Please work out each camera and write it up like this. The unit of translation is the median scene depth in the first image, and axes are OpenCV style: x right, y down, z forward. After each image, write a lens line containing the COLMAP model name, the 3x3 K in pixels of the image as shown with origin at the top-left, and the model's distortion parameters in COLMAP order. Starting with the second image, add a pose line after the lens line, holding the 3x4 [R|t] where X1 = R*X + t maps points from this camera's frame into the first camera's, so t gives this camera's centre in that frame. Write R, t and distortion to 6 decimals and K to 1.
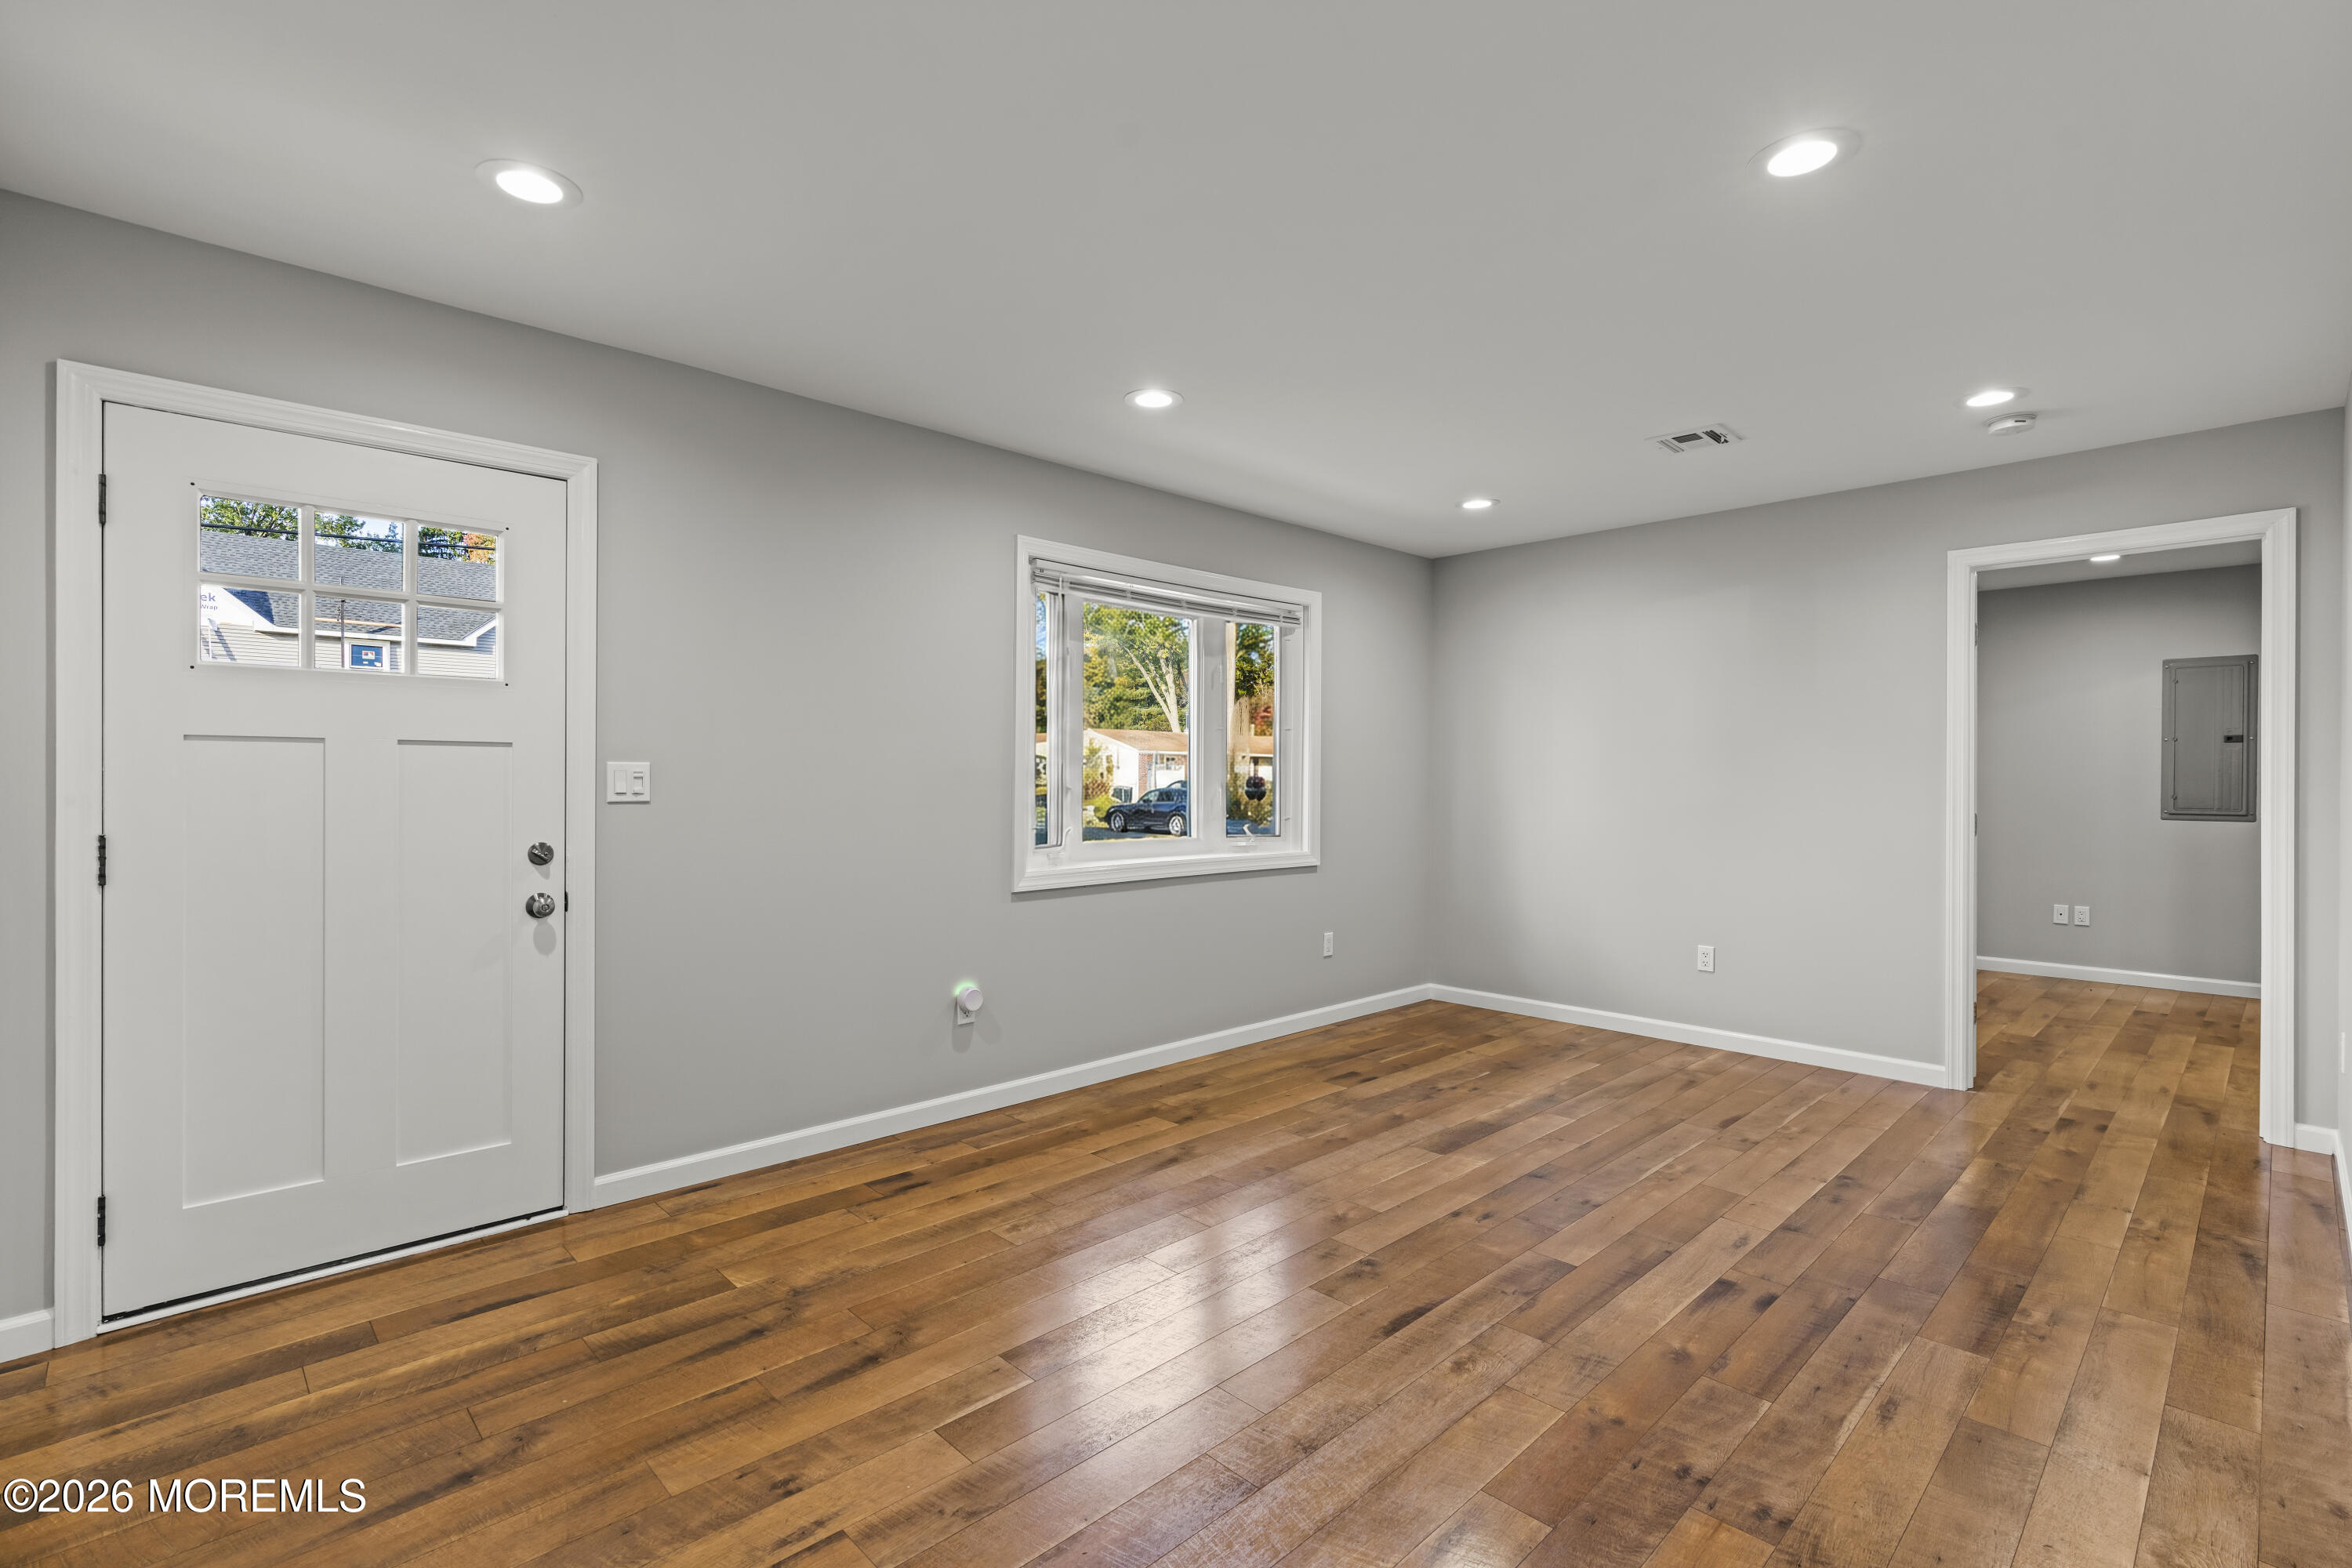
lens RADIAL K [[1072.3, 0, 1176.0], [0, 1072.3, 784.0], [0, 0, 1]] dist [-0.013046, 0.007324]
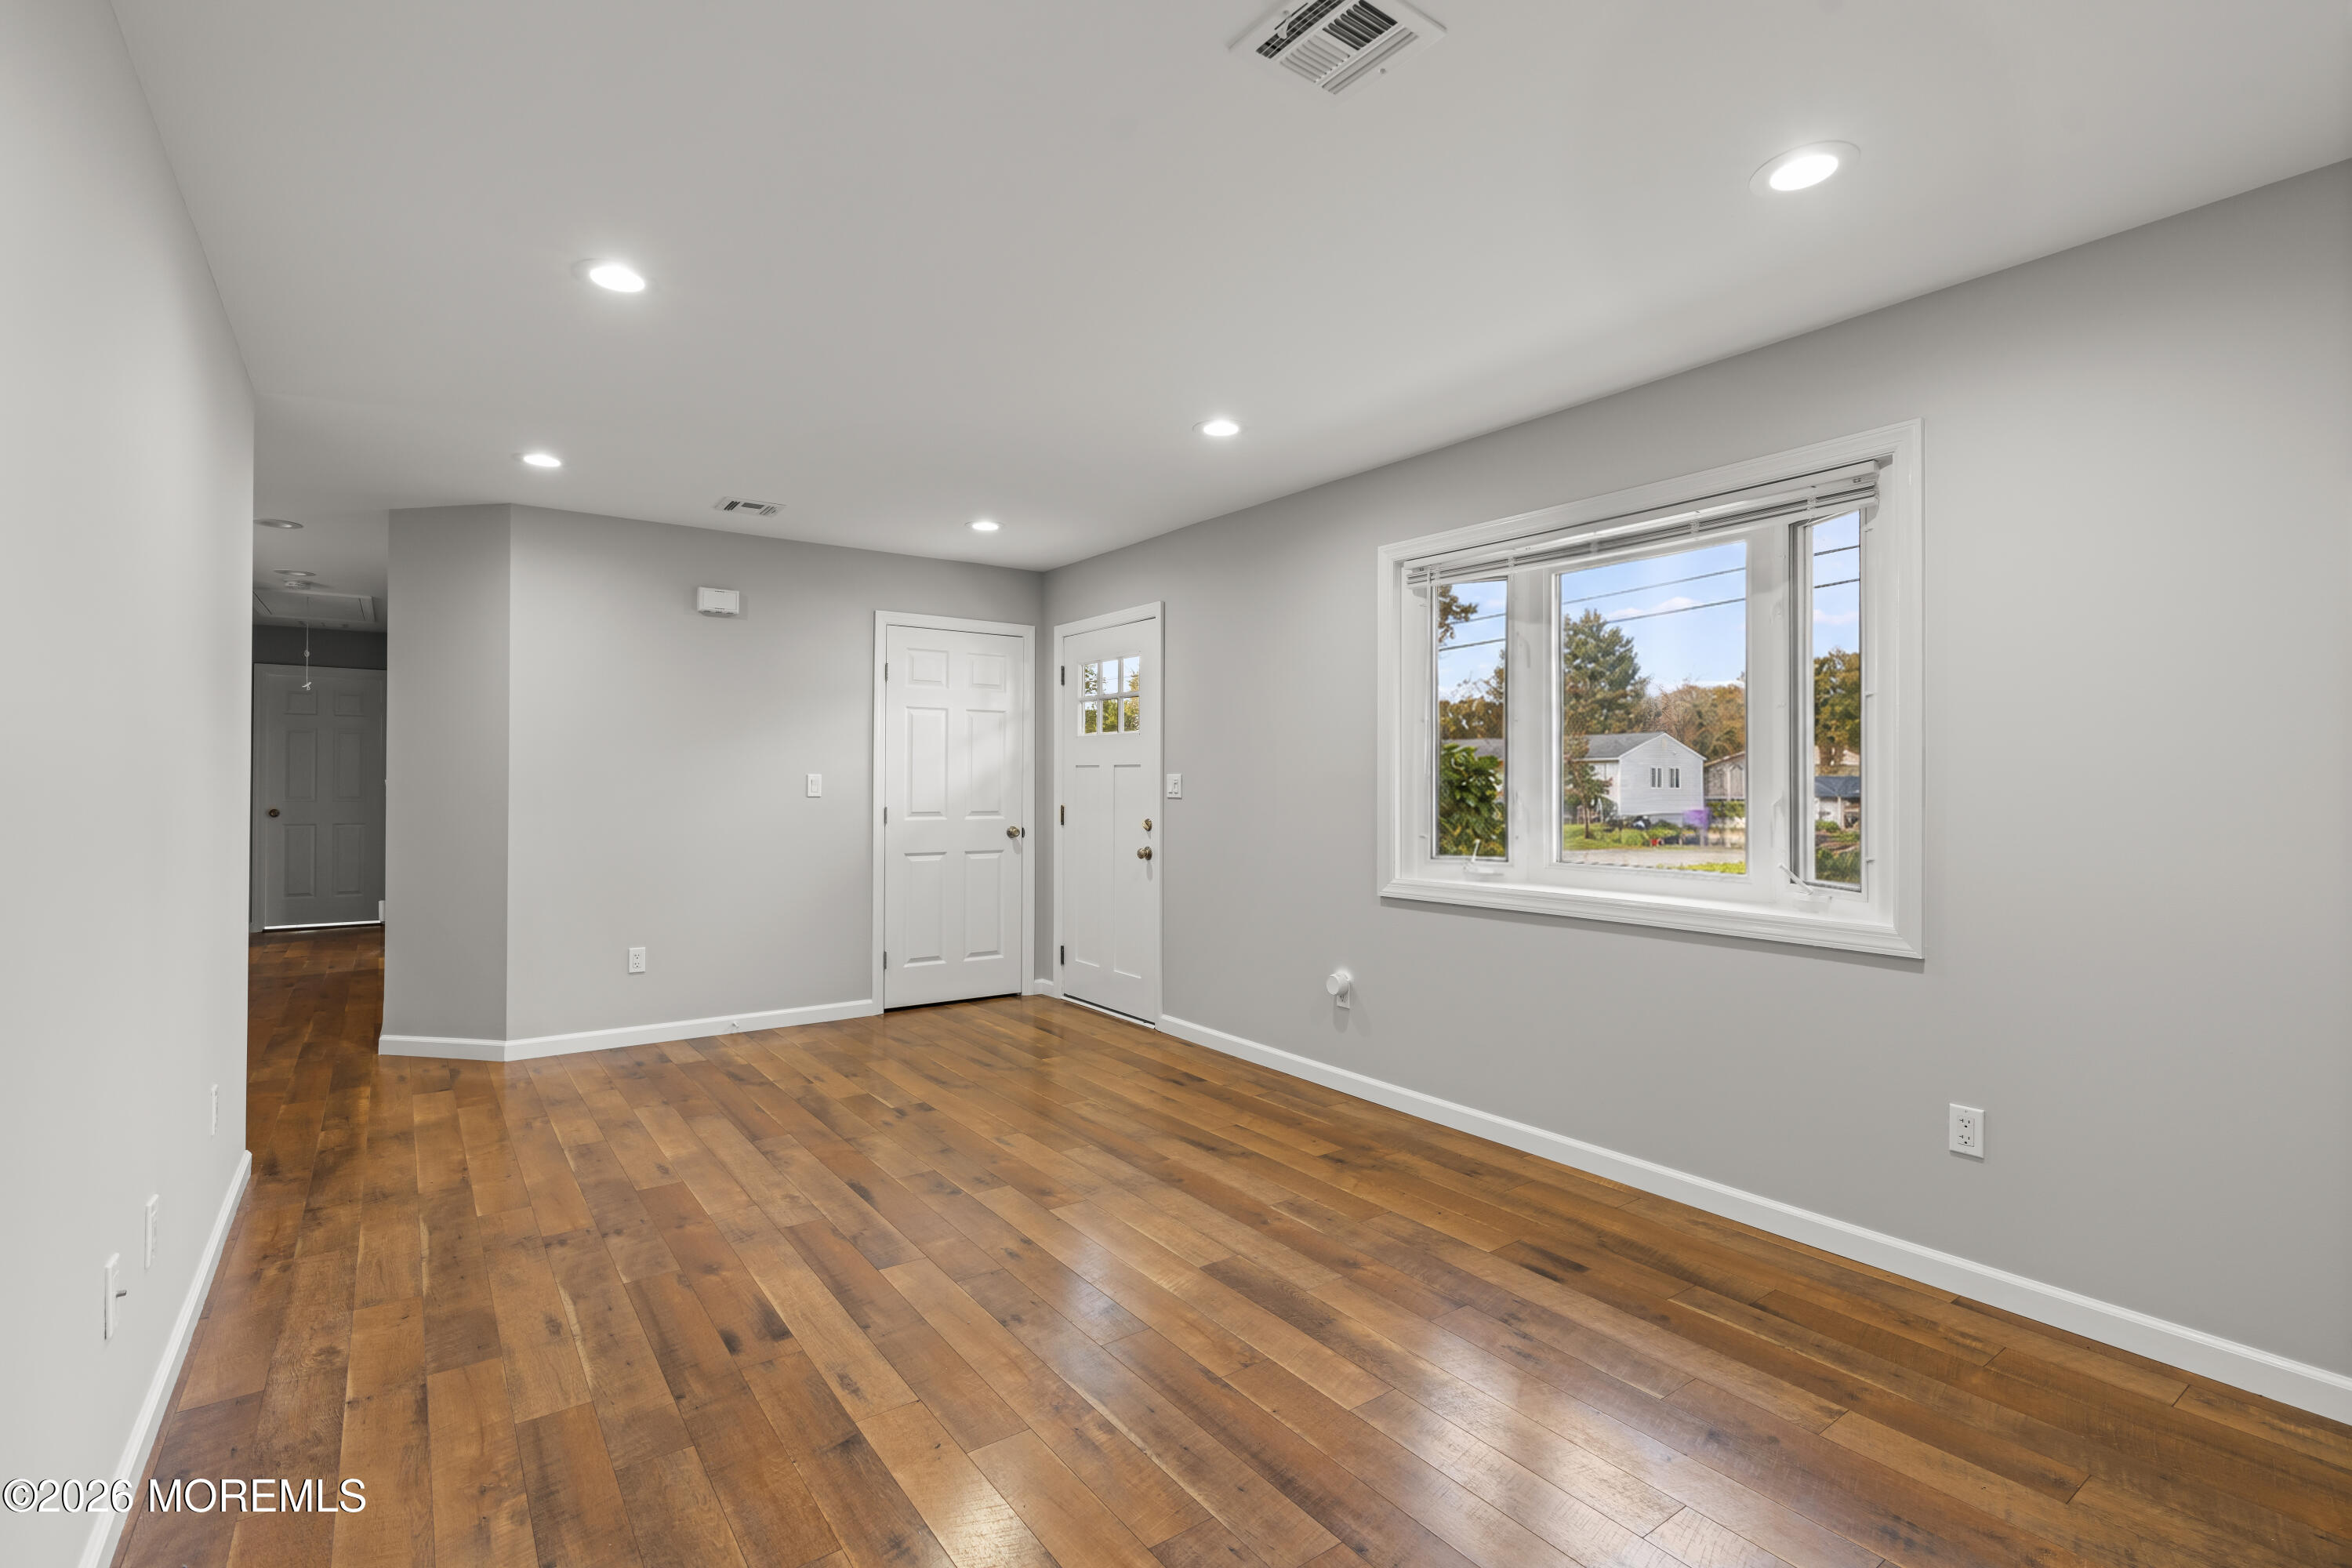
lens RADIAL K [[1098.9, 0, 1175.1], [0, 1098.9, 765.9], [0, 0, 1]] dist [-0.012296, 0.008287]
pose [[-0.150698, -0.017396, -0.988427, 1.132754], [-0.008923, 0.999828, -0.016236, -0.004863], [0.988540, 0.006373, -0.150827, 1.192054]]
